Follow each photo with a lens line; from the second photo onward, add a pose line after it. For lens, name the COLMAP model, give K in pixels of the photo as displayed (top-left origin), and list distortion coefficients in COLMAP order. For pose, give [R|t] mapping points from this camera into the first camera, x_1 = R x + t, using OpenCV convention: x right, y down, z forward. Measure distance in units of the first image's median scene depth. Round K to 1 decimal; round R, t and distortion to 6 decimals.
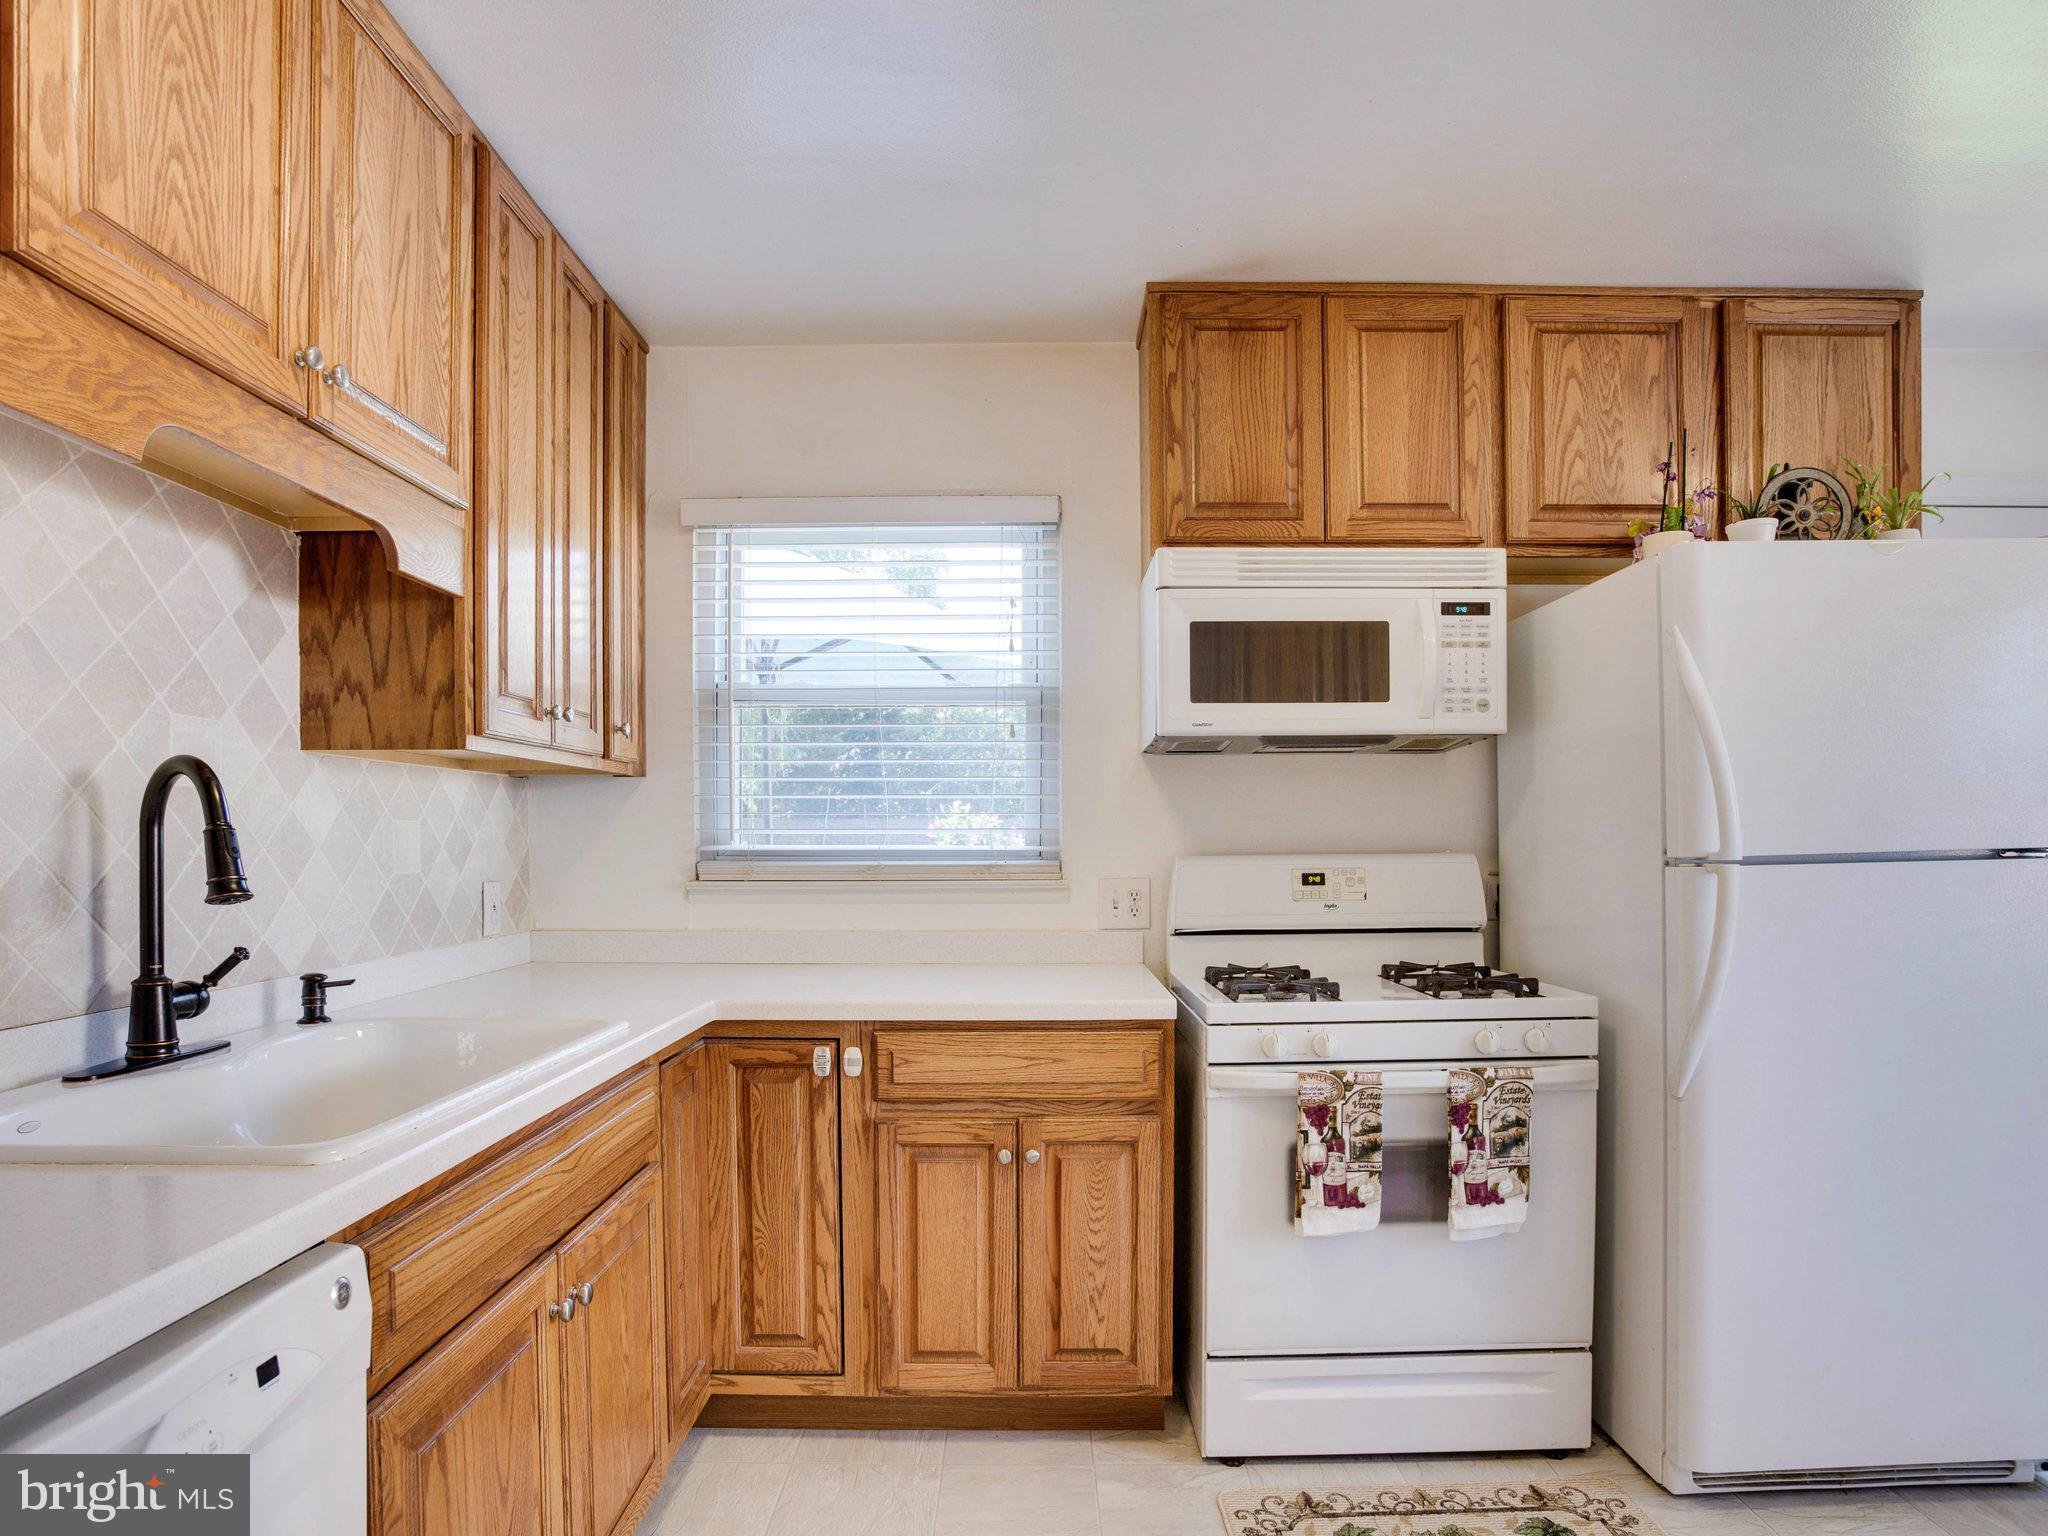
lens RADIAL K [[1141.0, 0, 1027.6], [0, 1141.0, 775.9], [0, 0, 1]] dist [-0.077750, 0.036254]
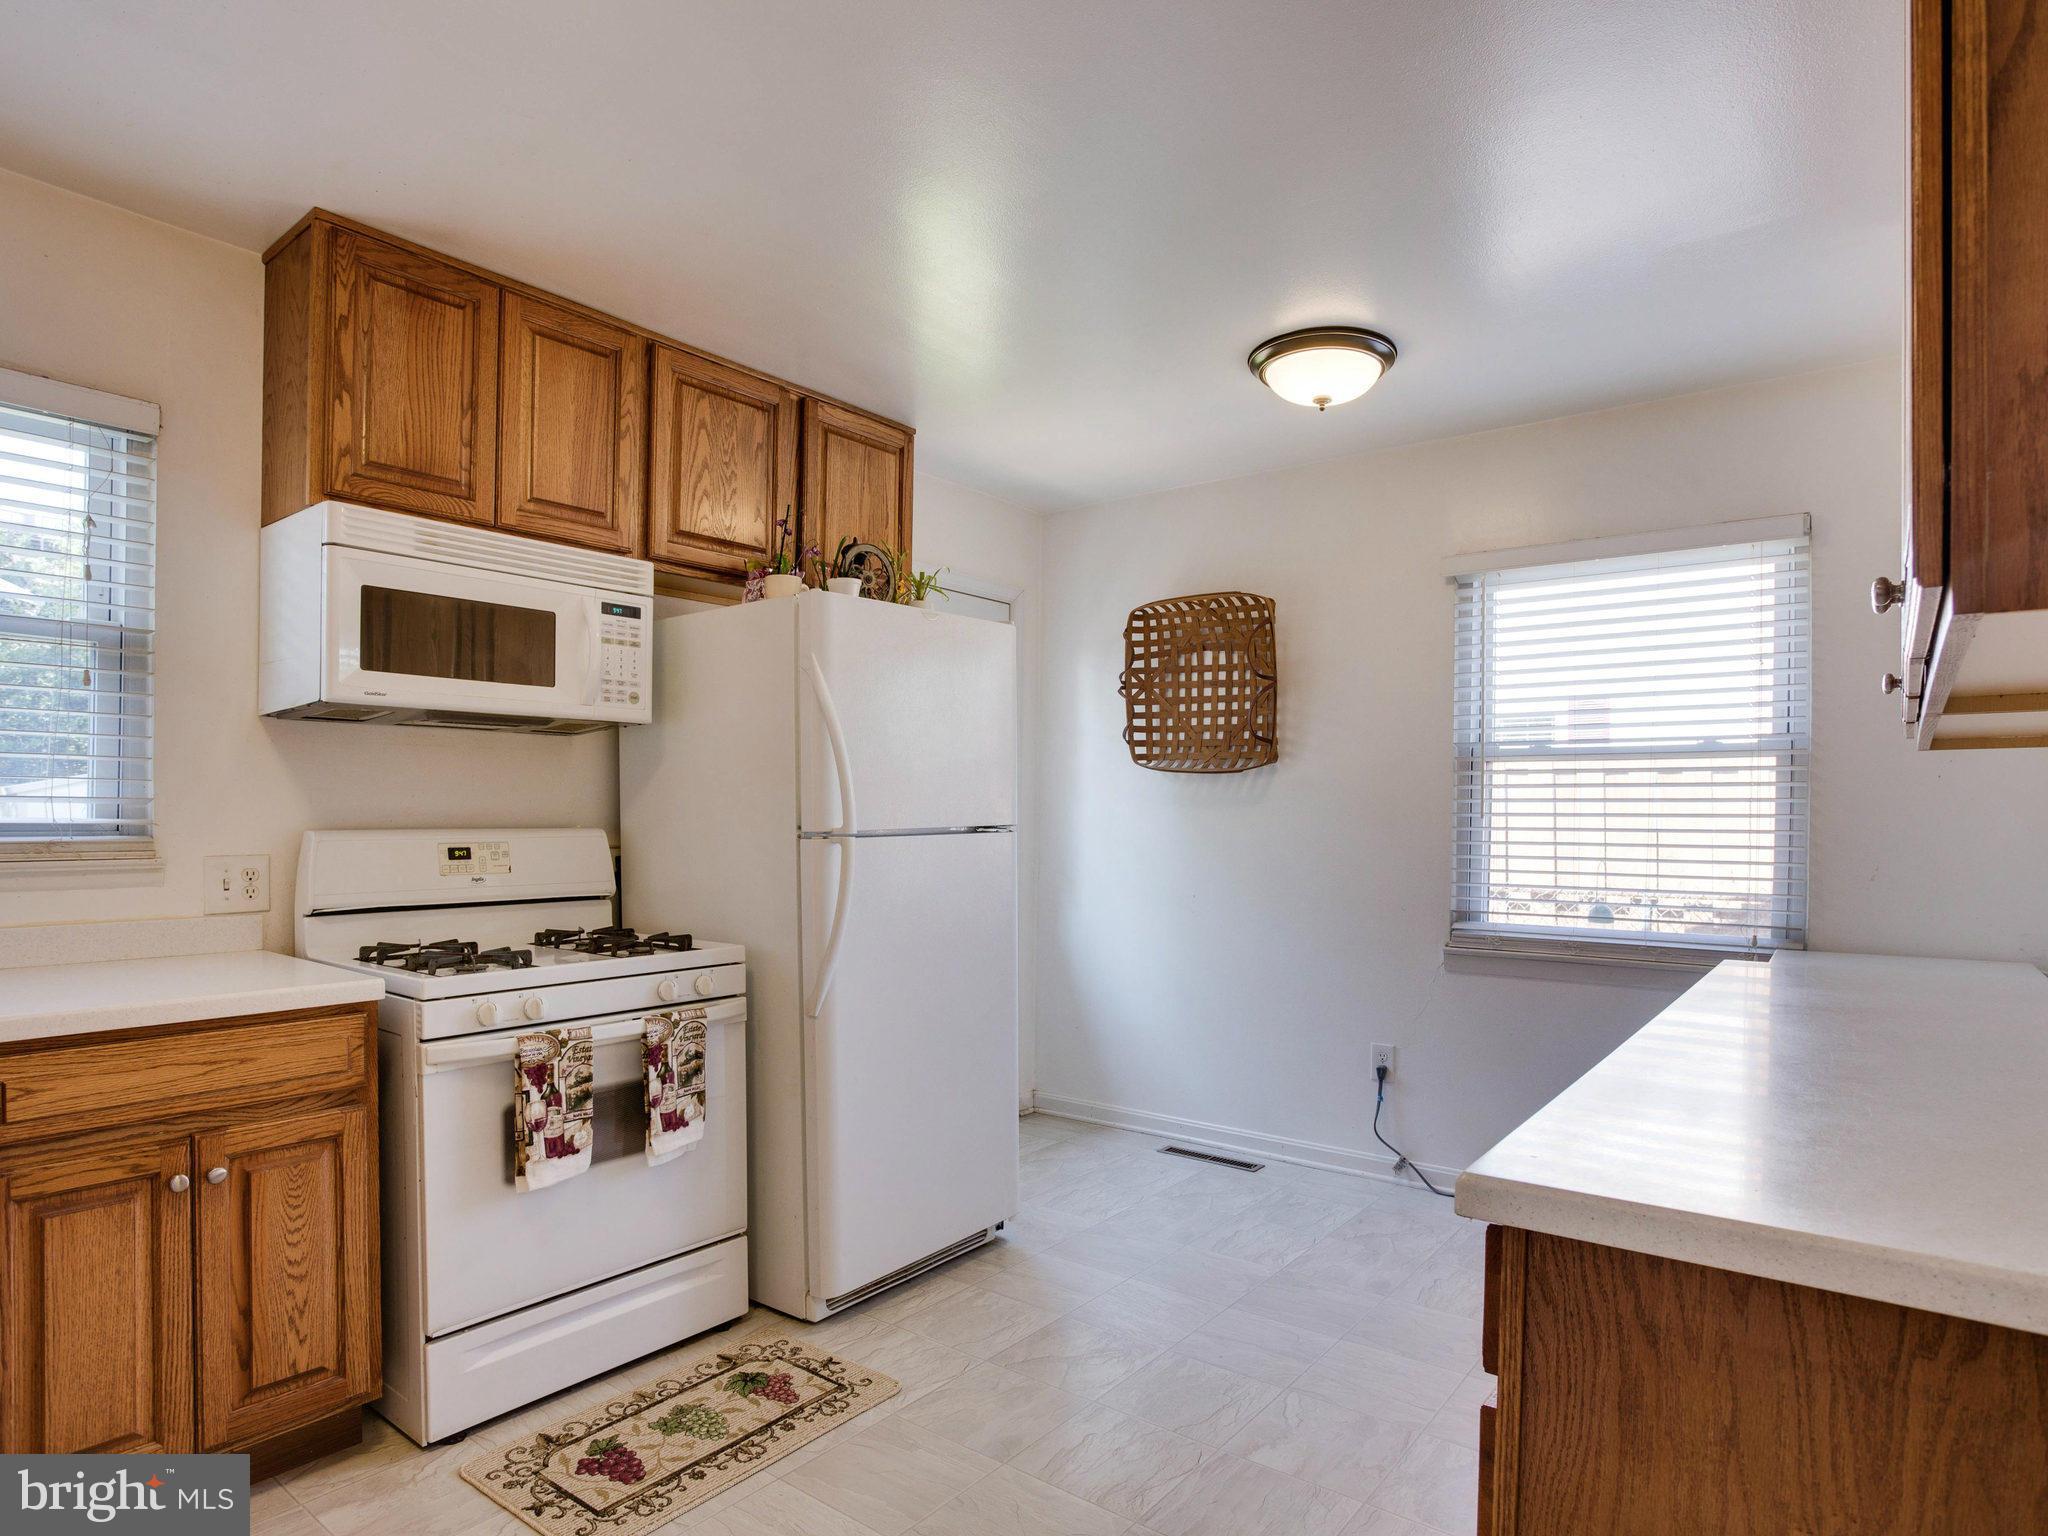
lens RADIAL K [[1139.4, 0, 1023.5], [0, 1139.4, 679.3], [0, 0, 1]] dist [-0.079272, 0.031767]
pose [[0.616834, 0.096434, 0.781164, -0.272621], [-0.046449, 0.995196, -0.086179, -0.001420], [-0.785722, 0.016874, 0.618350, -0.016398]]
